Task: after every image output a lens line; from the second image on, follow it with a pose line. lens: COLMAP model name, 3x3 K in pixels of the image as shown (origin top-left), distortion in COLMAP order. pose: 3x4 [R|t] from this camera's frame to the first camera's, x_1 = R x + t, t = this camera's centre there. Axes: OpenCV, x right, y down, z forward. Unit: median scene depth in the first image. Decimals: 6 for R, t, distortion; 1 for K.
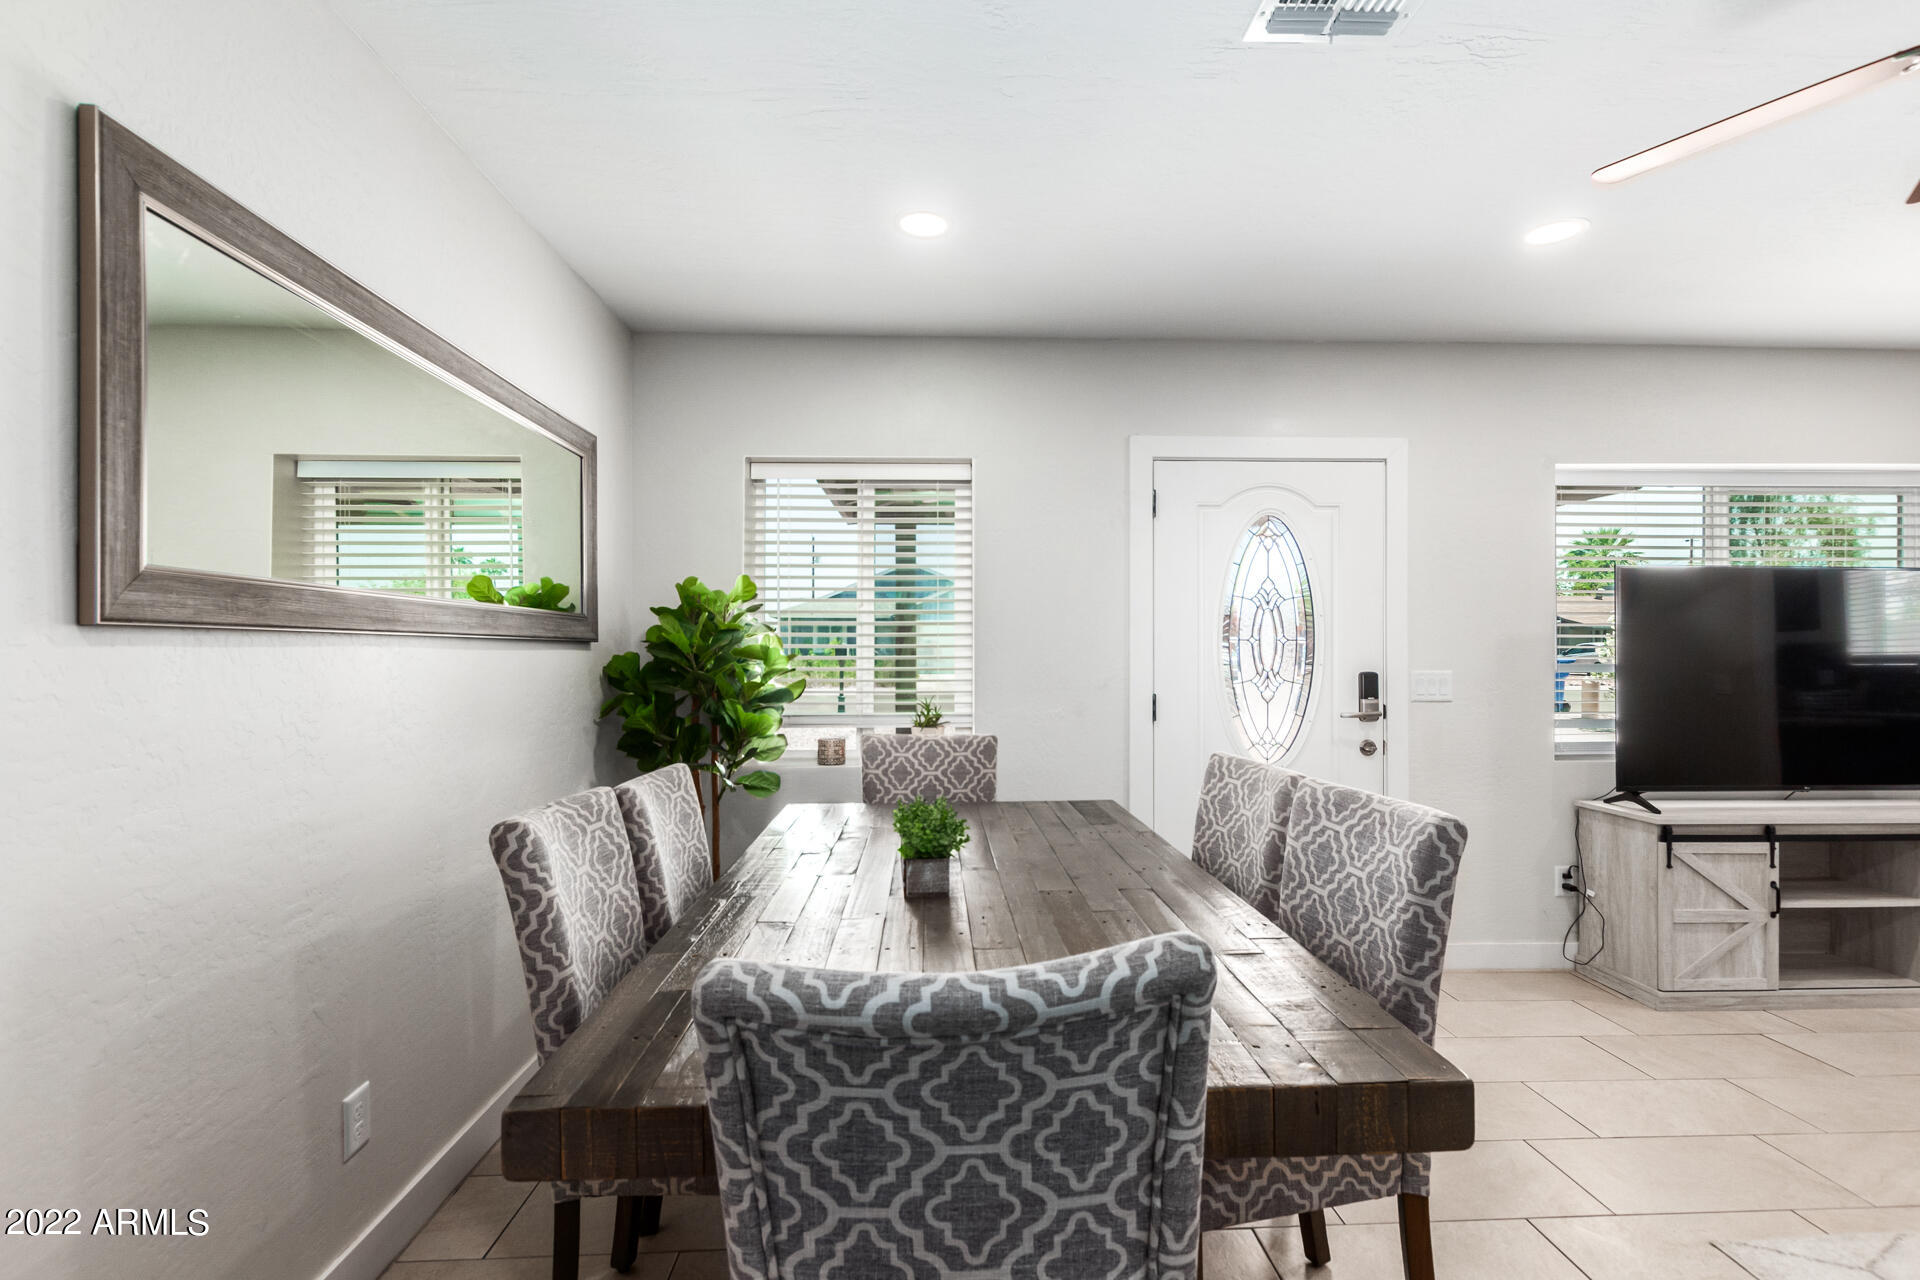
lens RADIAL K [[890.5, 0, 947.7], [0, 890.5, 635.1], [0, 0, 1]] dist [-0.007709, -0.002946]
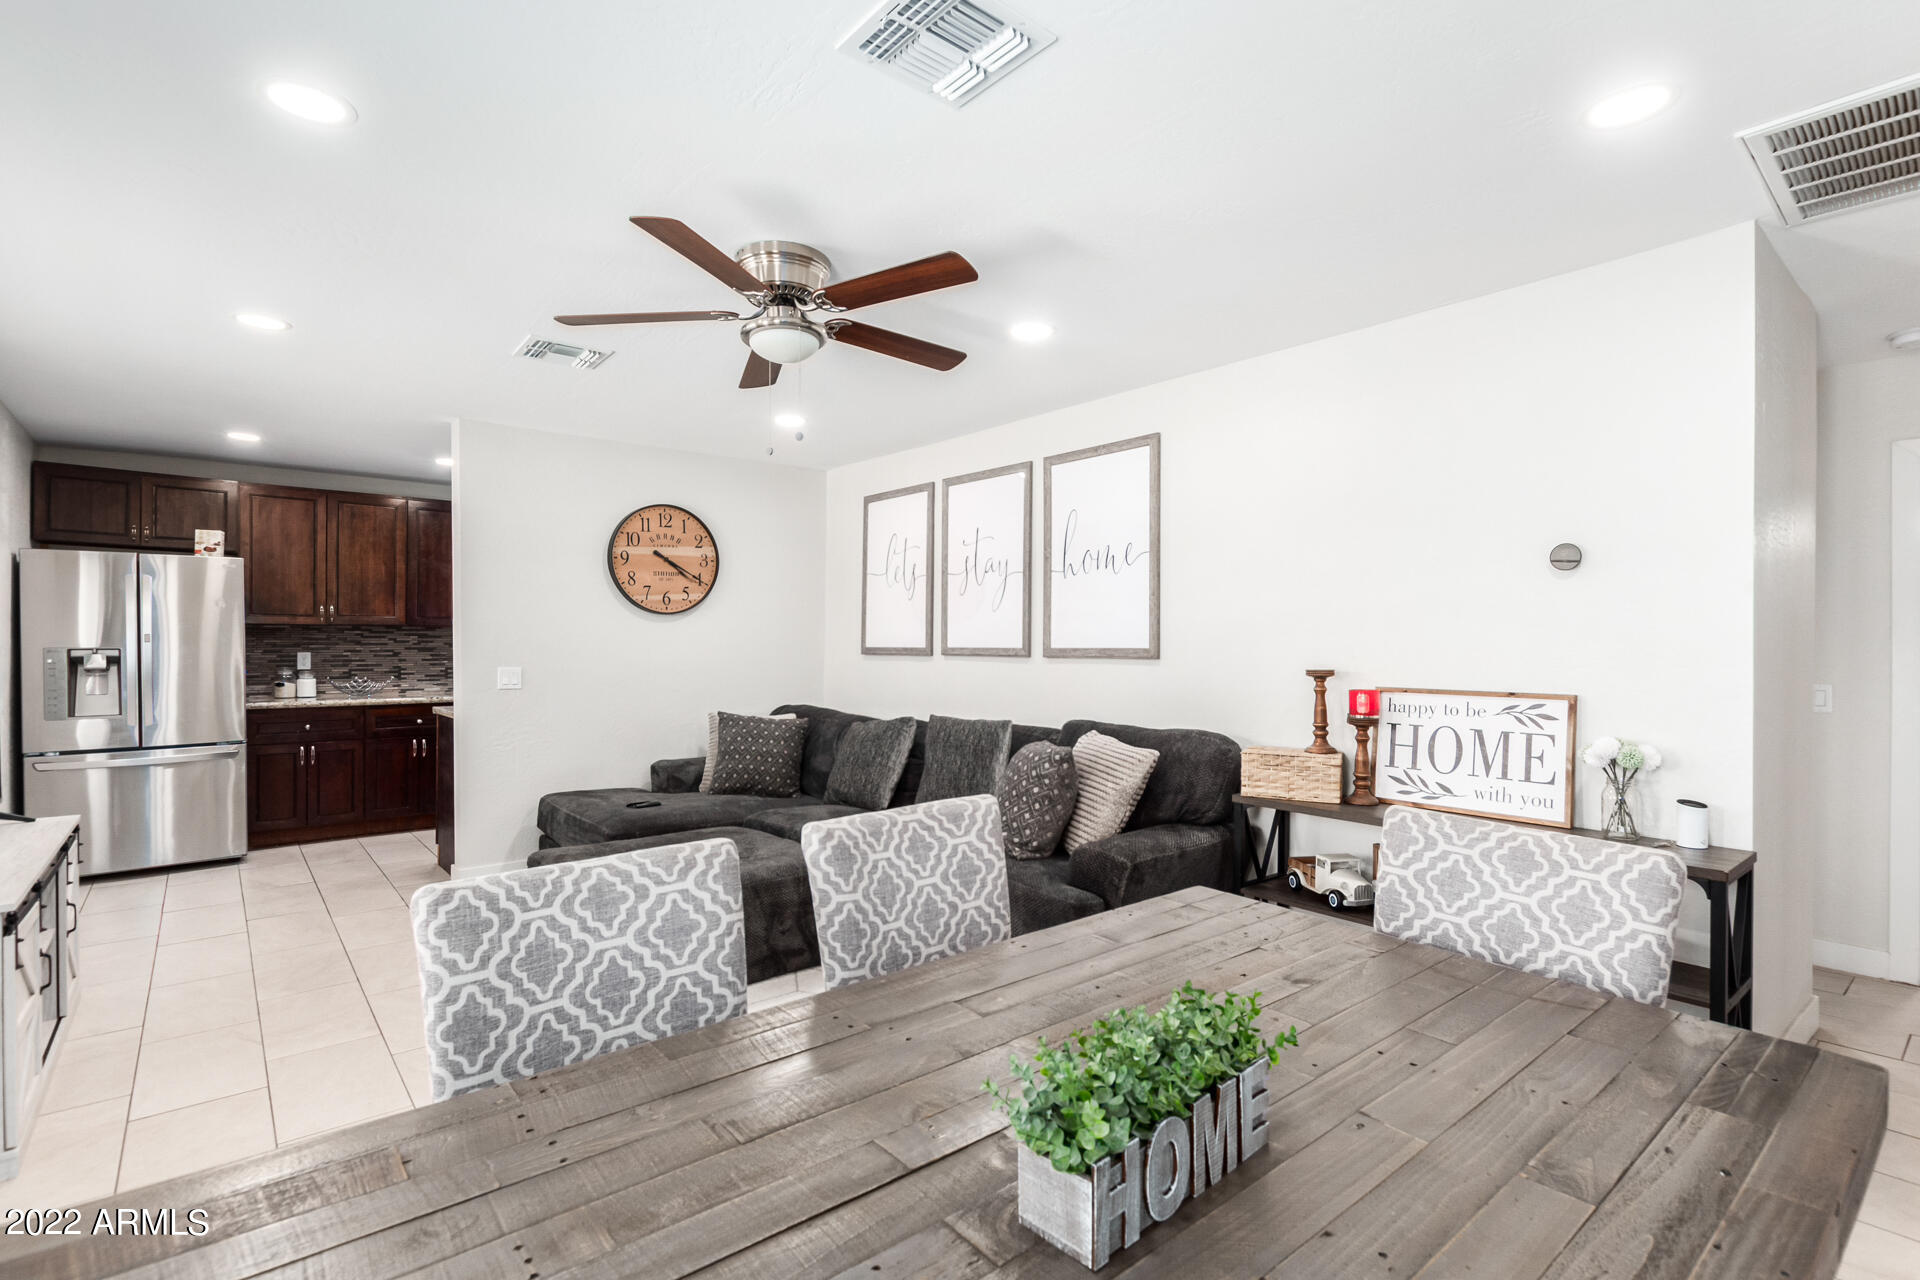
lens RADIAL K [[890.5, 0, 935.9], [0, 890.5, 651.1], [0, 0, 1]] dist [-0.007709, -0.002946]
pose [[-0.617465, -0.010365, 0.786530, -0.342601], [-0.019142, 0.999815, -0.001852, -0.005170], [-0.786366, -0.016199, -0.617549, 1.497410]]
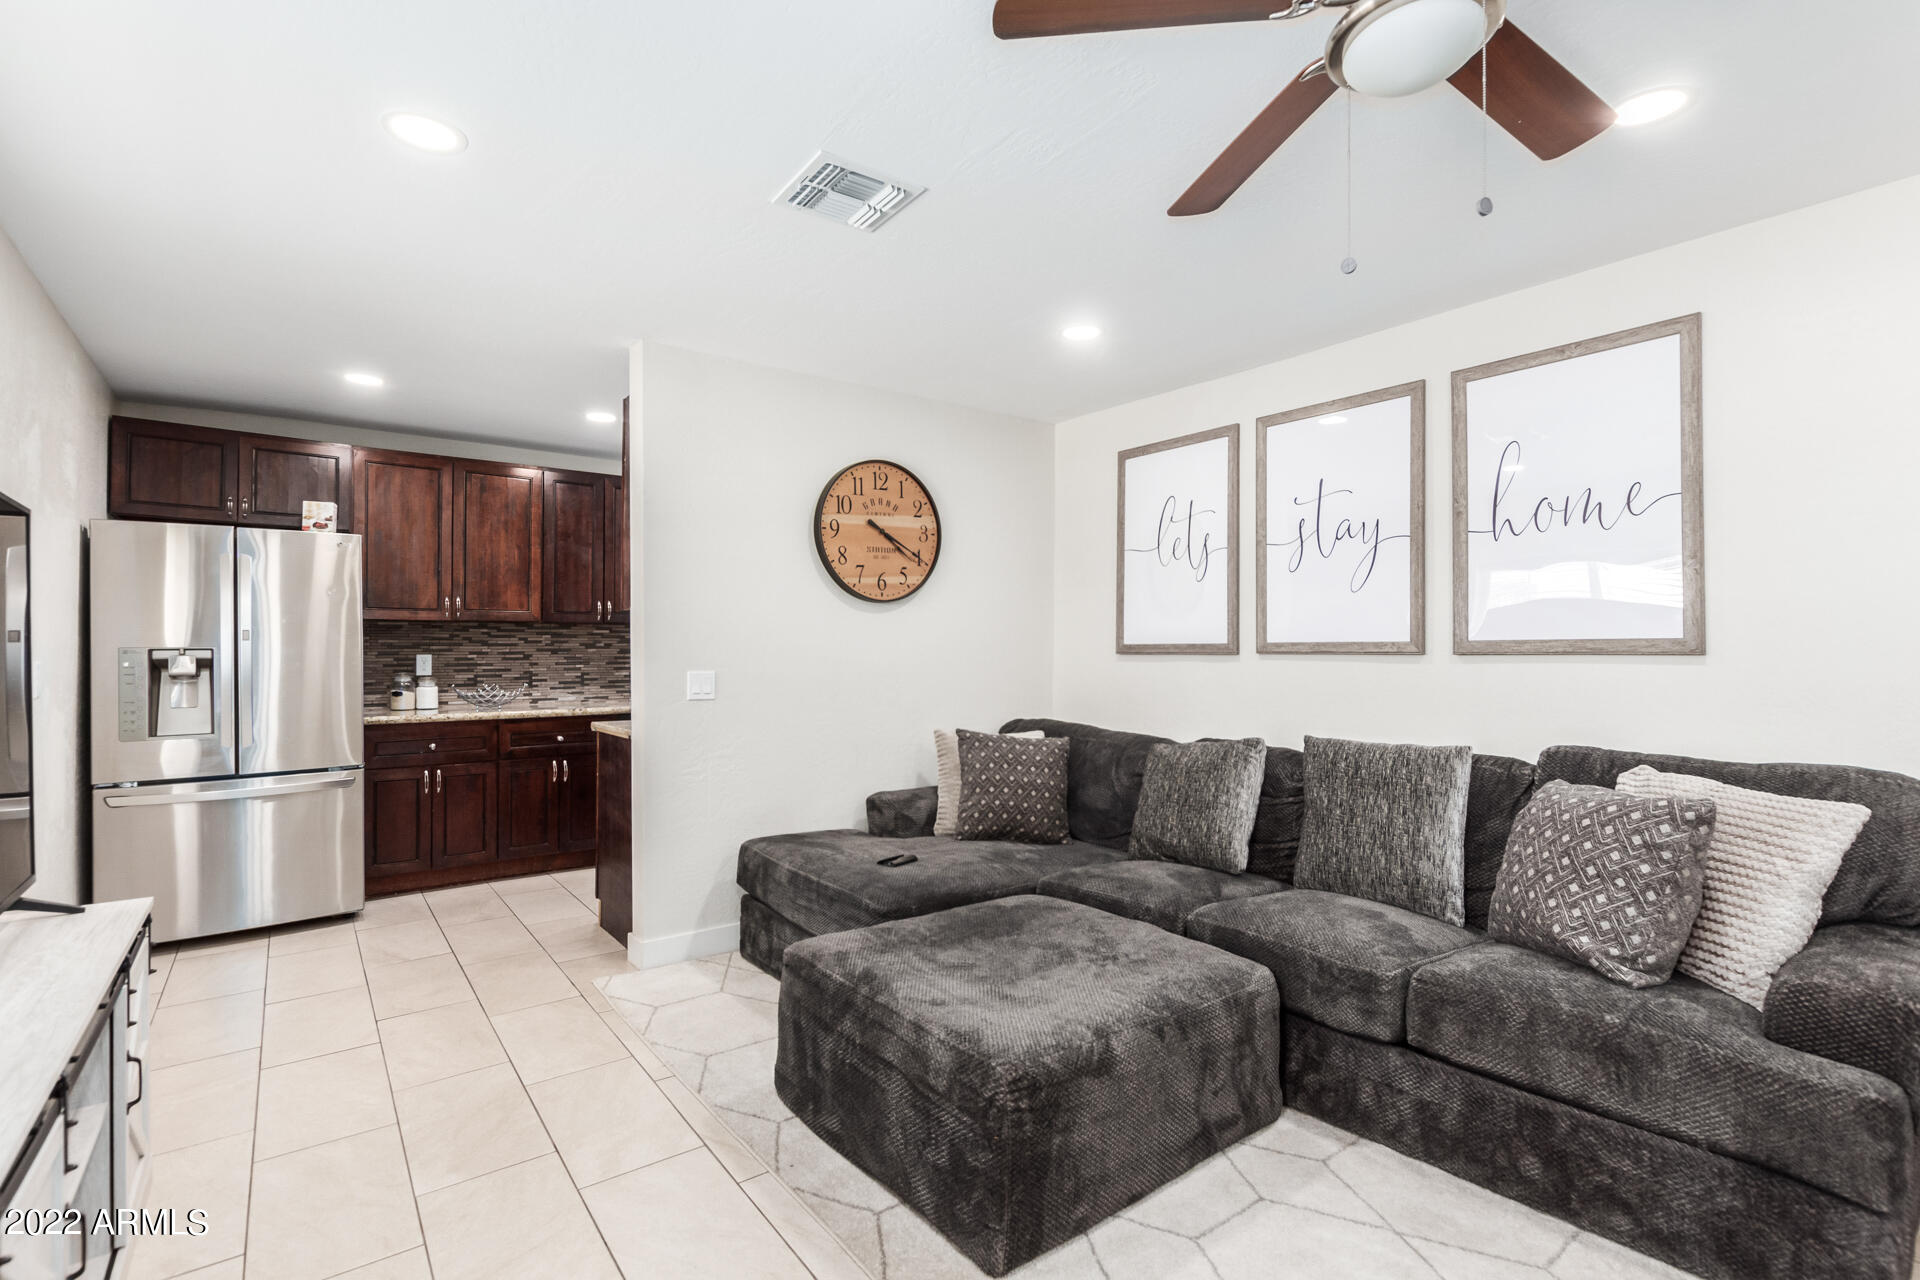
lens RADIAL K [[890.5, 0, 924.9], [0, 890.5, 645.0], [0, 0, 1]] dist [-0.007709, -0.002946]
pose [[-0.561508, 0.003088, 0.827465, 0.578045], [-0.014901, 0.999793, -0.013843, 0.023504], [-0.827337, -0.020103, -0.561346, 1.569258]]
